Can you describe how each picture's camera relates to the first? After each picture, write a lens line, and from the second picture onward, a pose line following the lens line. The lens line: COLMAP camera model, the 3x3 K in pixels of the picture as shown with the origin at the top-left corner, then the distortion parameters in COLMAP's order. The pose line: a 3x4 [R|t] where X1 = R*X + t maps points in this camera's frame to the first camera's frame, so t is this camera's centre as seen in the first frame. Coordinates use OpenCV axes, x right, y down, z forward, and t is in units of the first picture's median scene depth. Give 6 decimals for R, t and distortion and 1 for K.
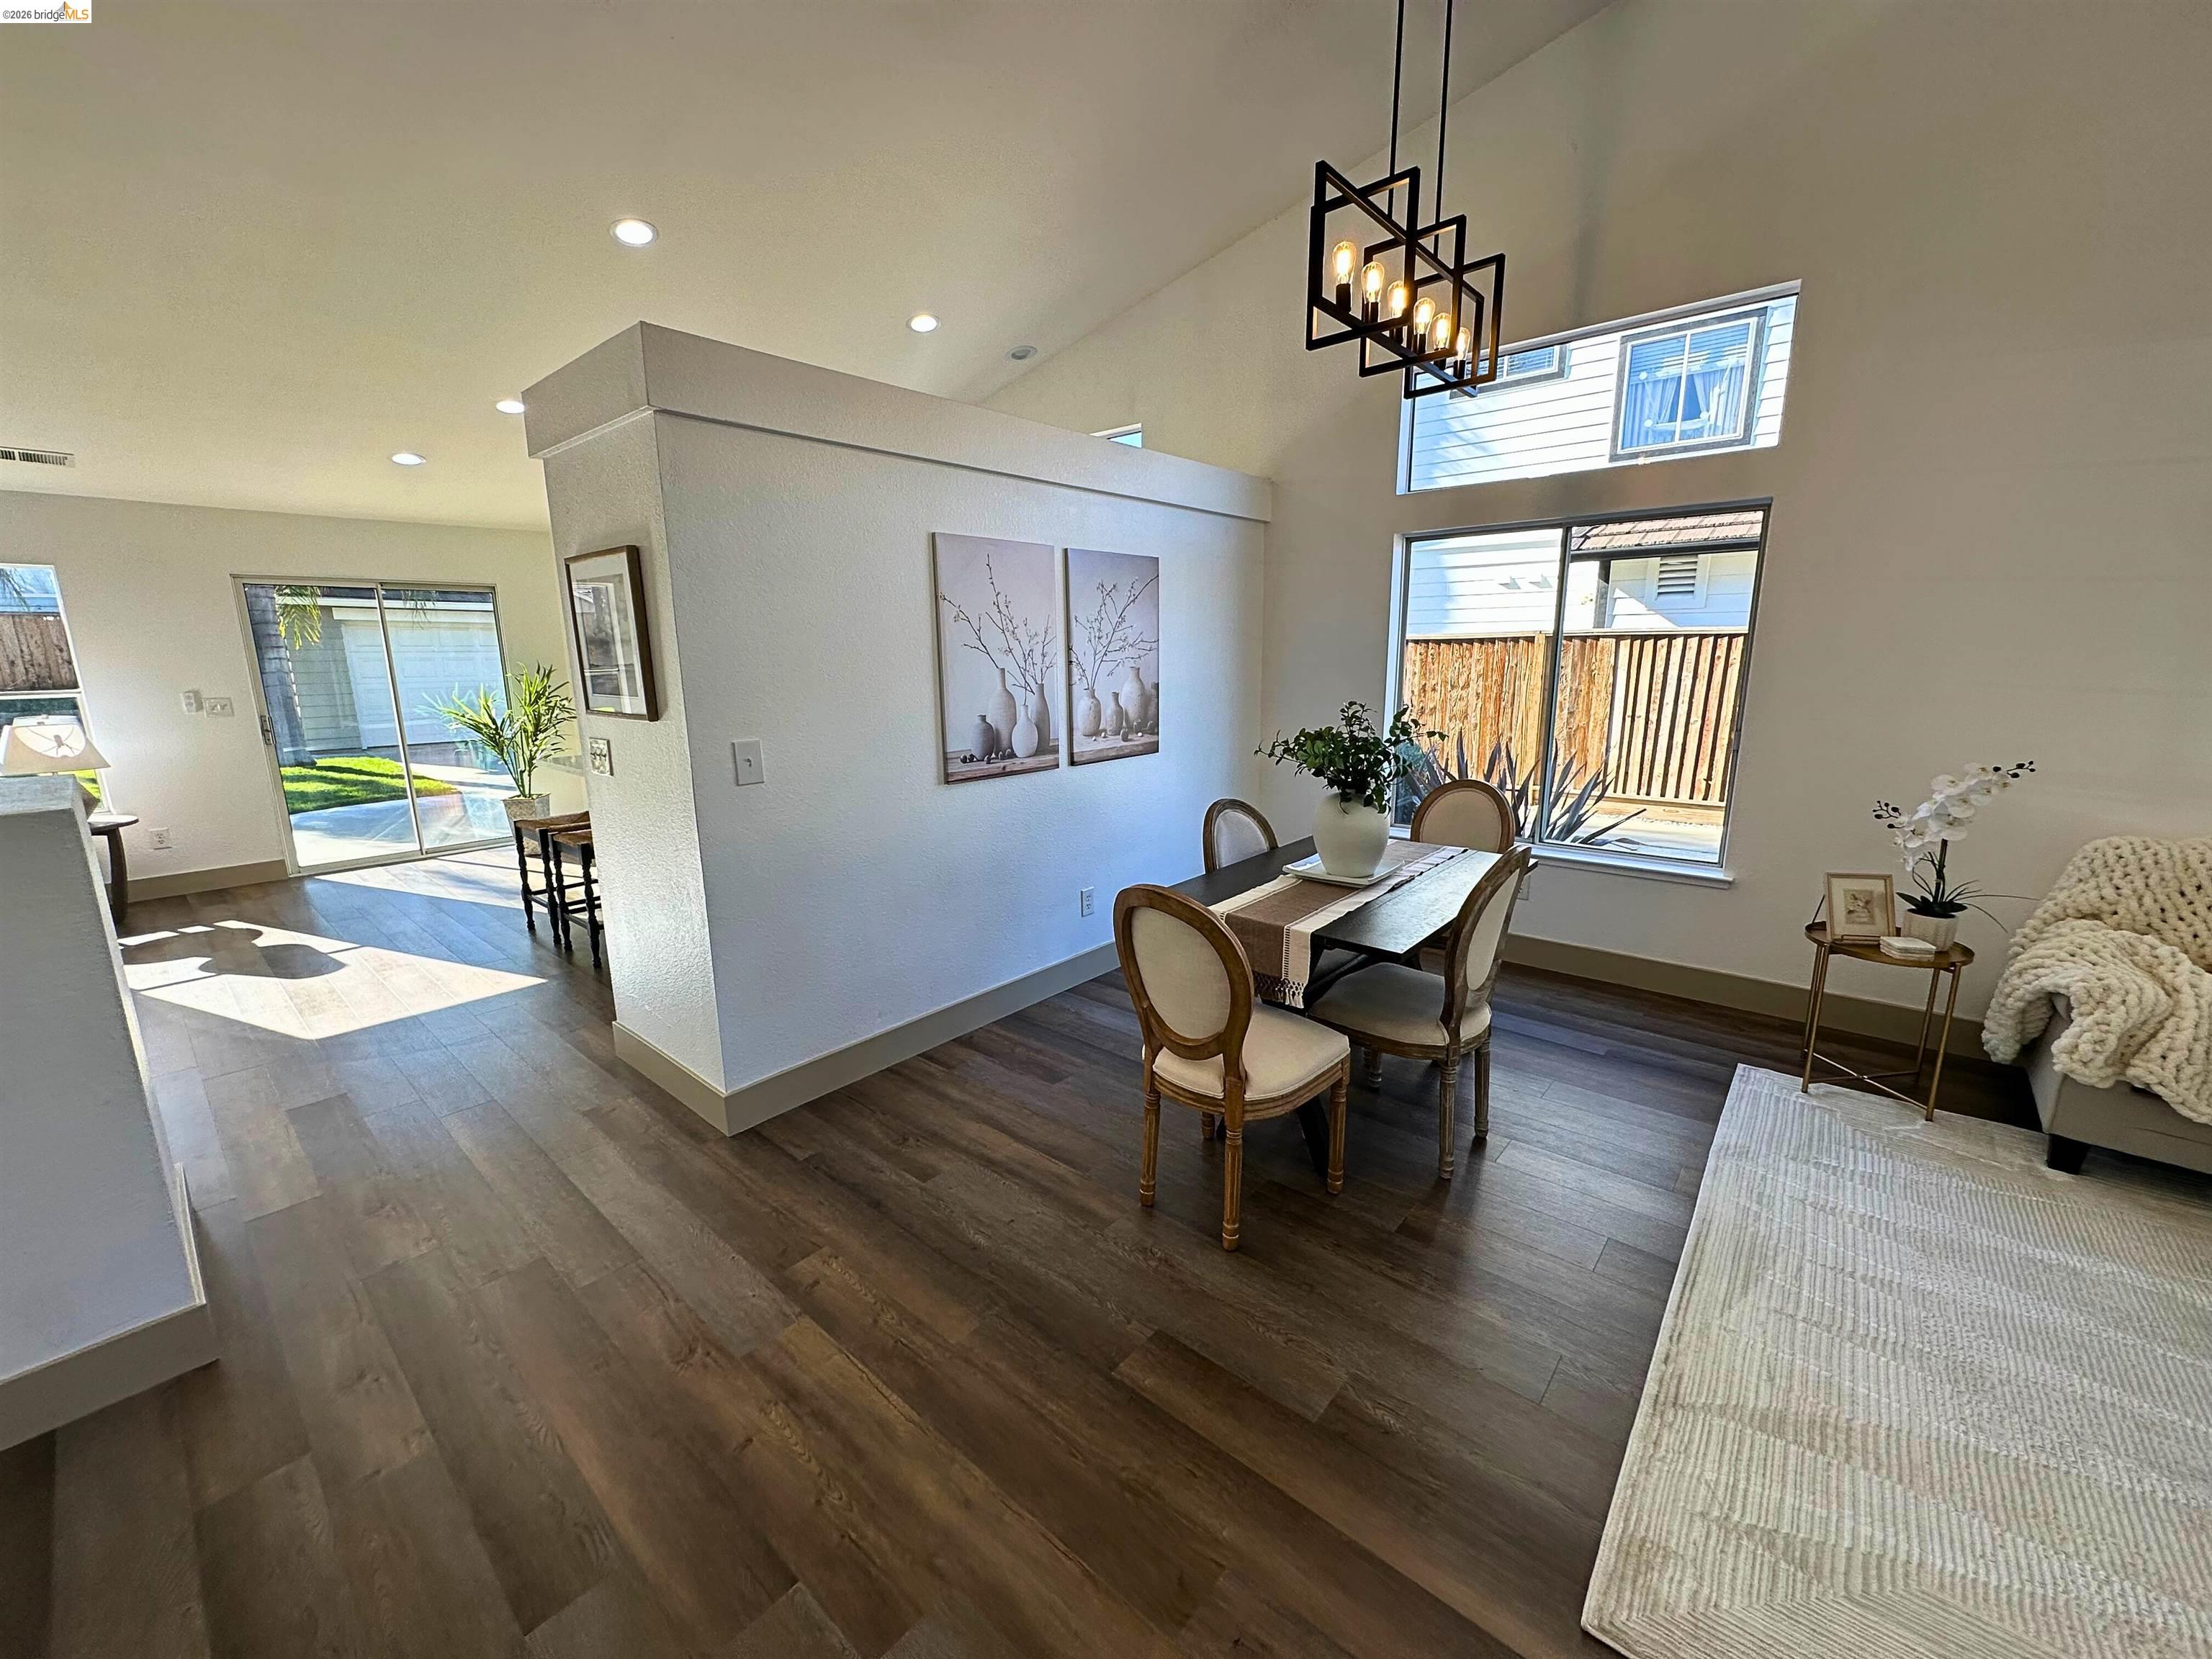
lens RADIAL K [[880.7, 0, 1110.0], [0, 880.7, 829.9], [0, 0, 1]] dist [-0.004474, 0.000887]
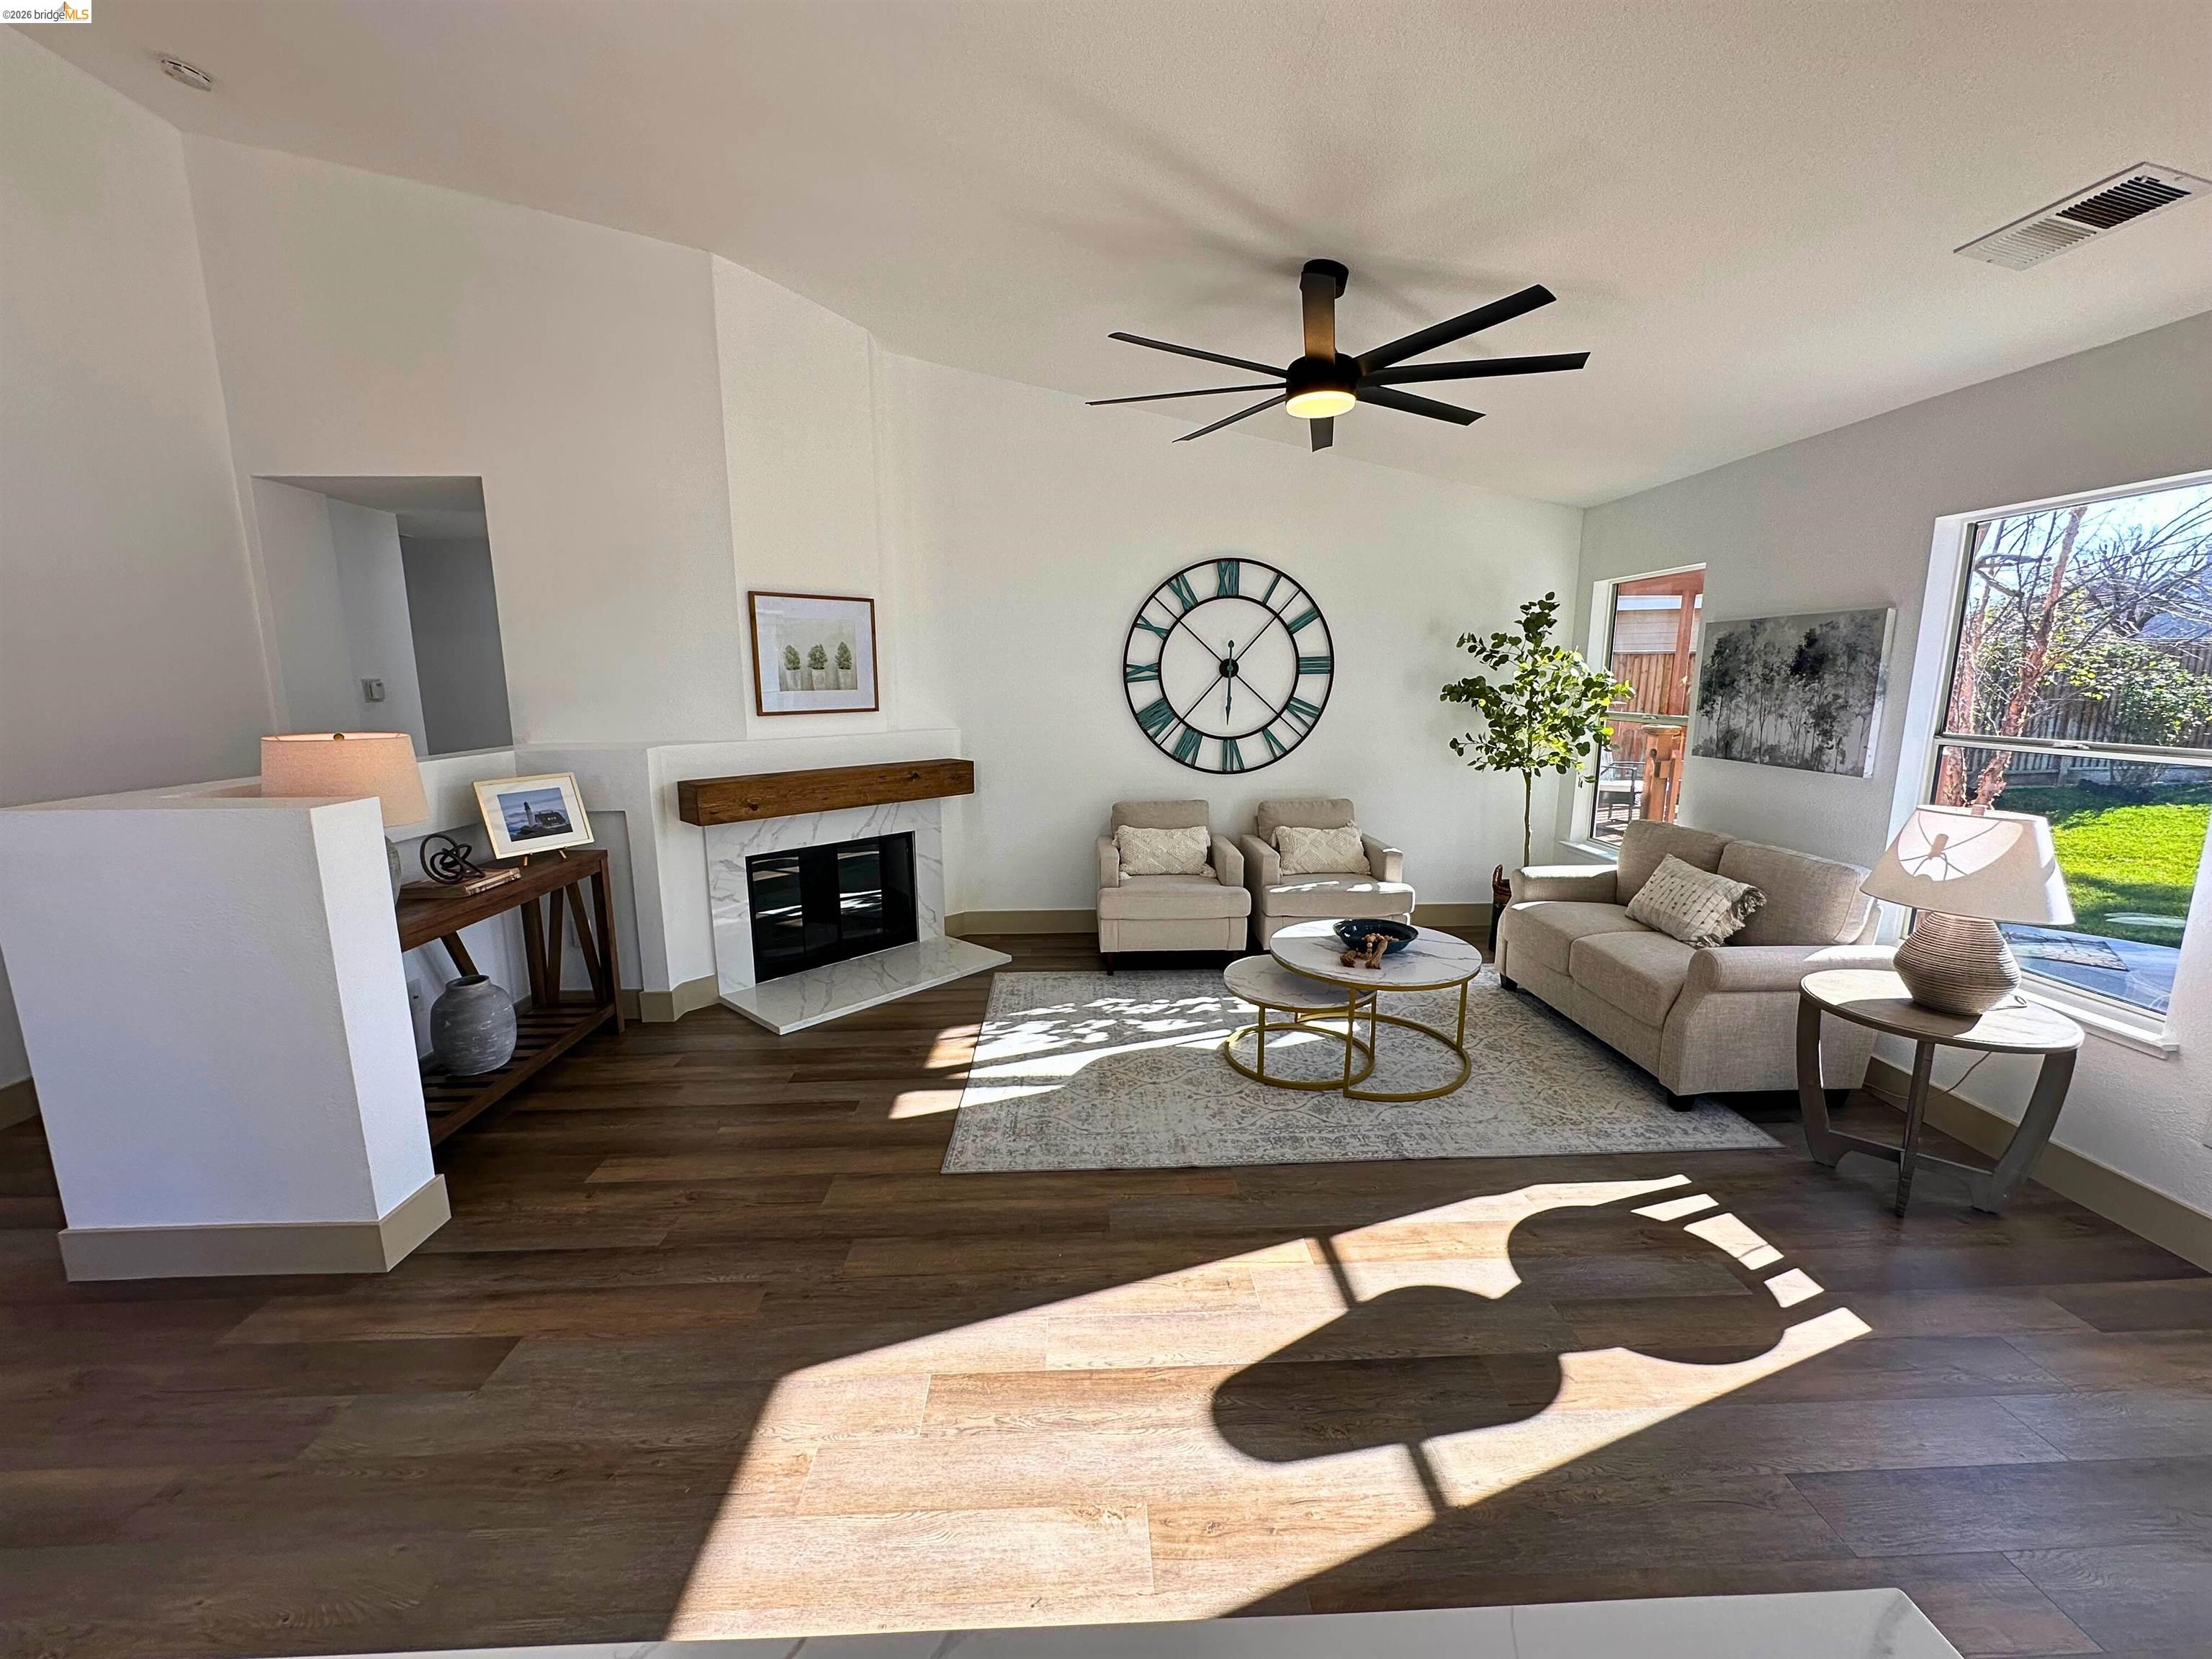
lens RADIAL K [[880.7, 0, 1108.1], [0, 880.7, 826.4], [0, 0, 1]] dist [-0.004474, 0.000887]
pose [[-0.729258, 0.129523, -0.671868, -0.642338], [-0.127109, 0.939185, 0.319022, -0.254594], [0.672329, 0.318050, -0.668444, 1.228121]]
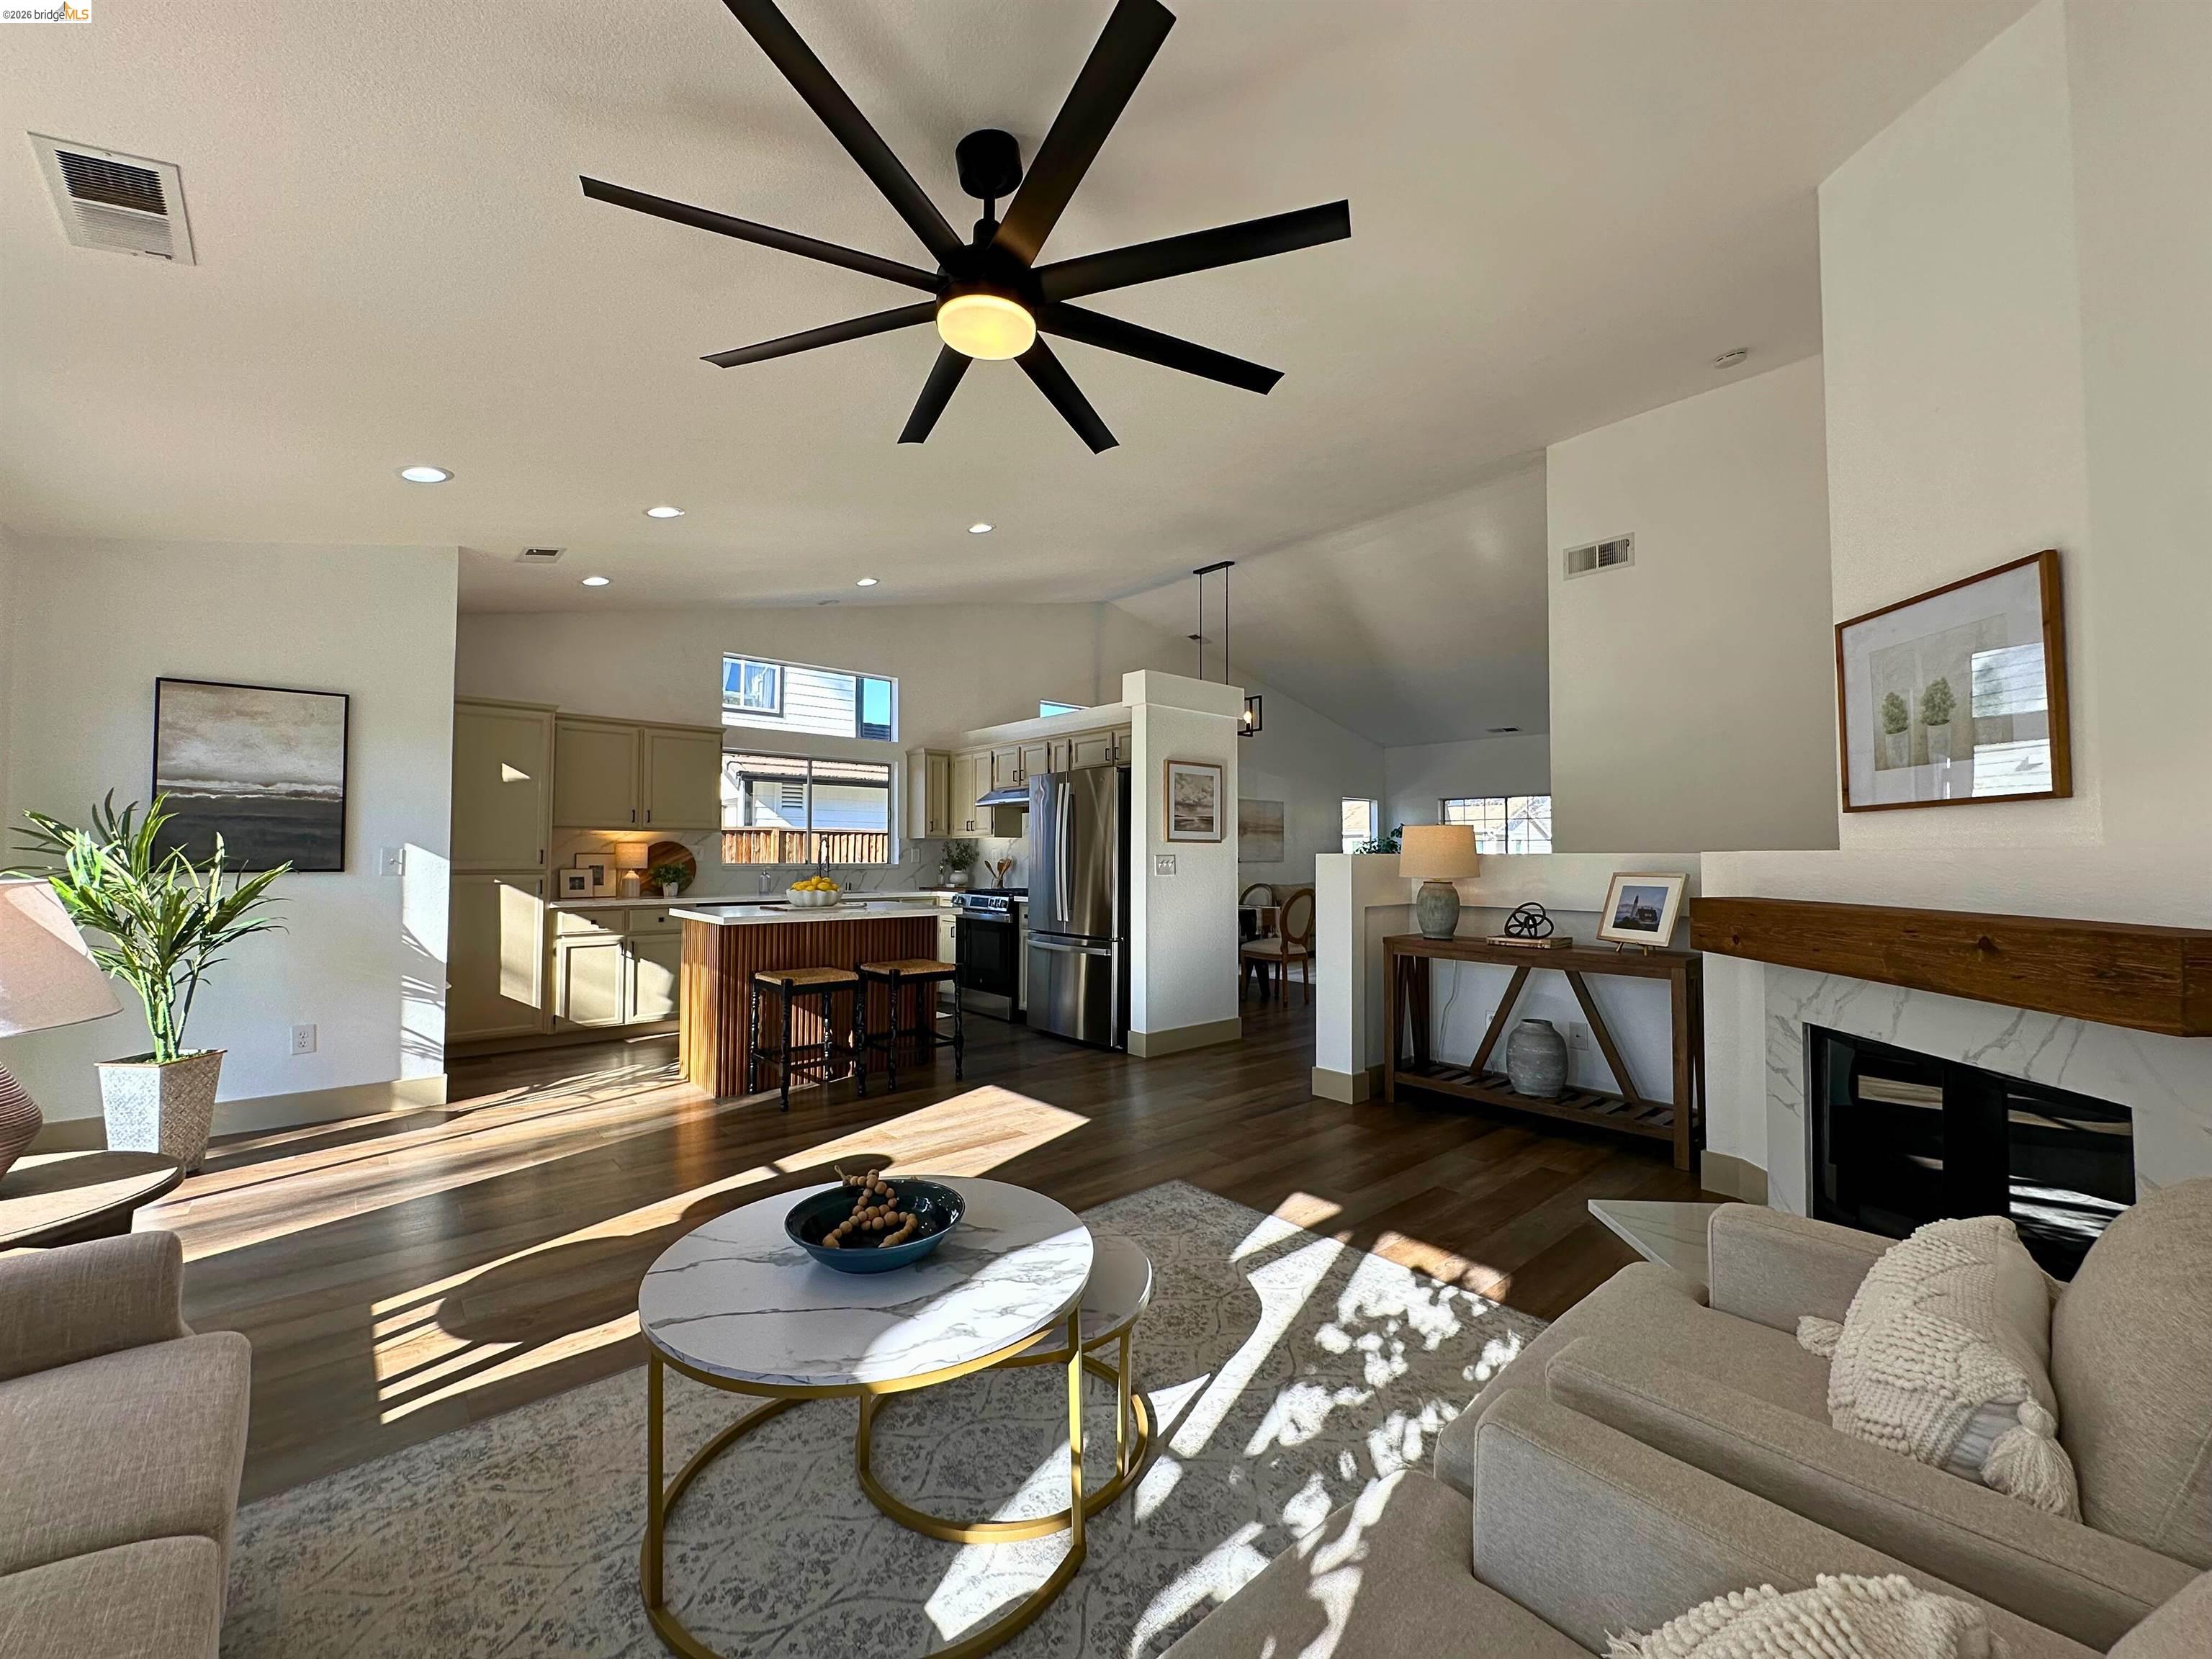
lens RADIAL K [[880.7, 0, 1108.6], [0, 880.7, 826.3], [0, 0, 1]] dist [-0.004474, 0.000887]
pose [[0.134876, 0.046226, 0.989784, -1.810319], [0.197905, 0.977527, -0.072622, -0.040102], [-0.970898, 0.205678, 0.122697, 0.662330]]
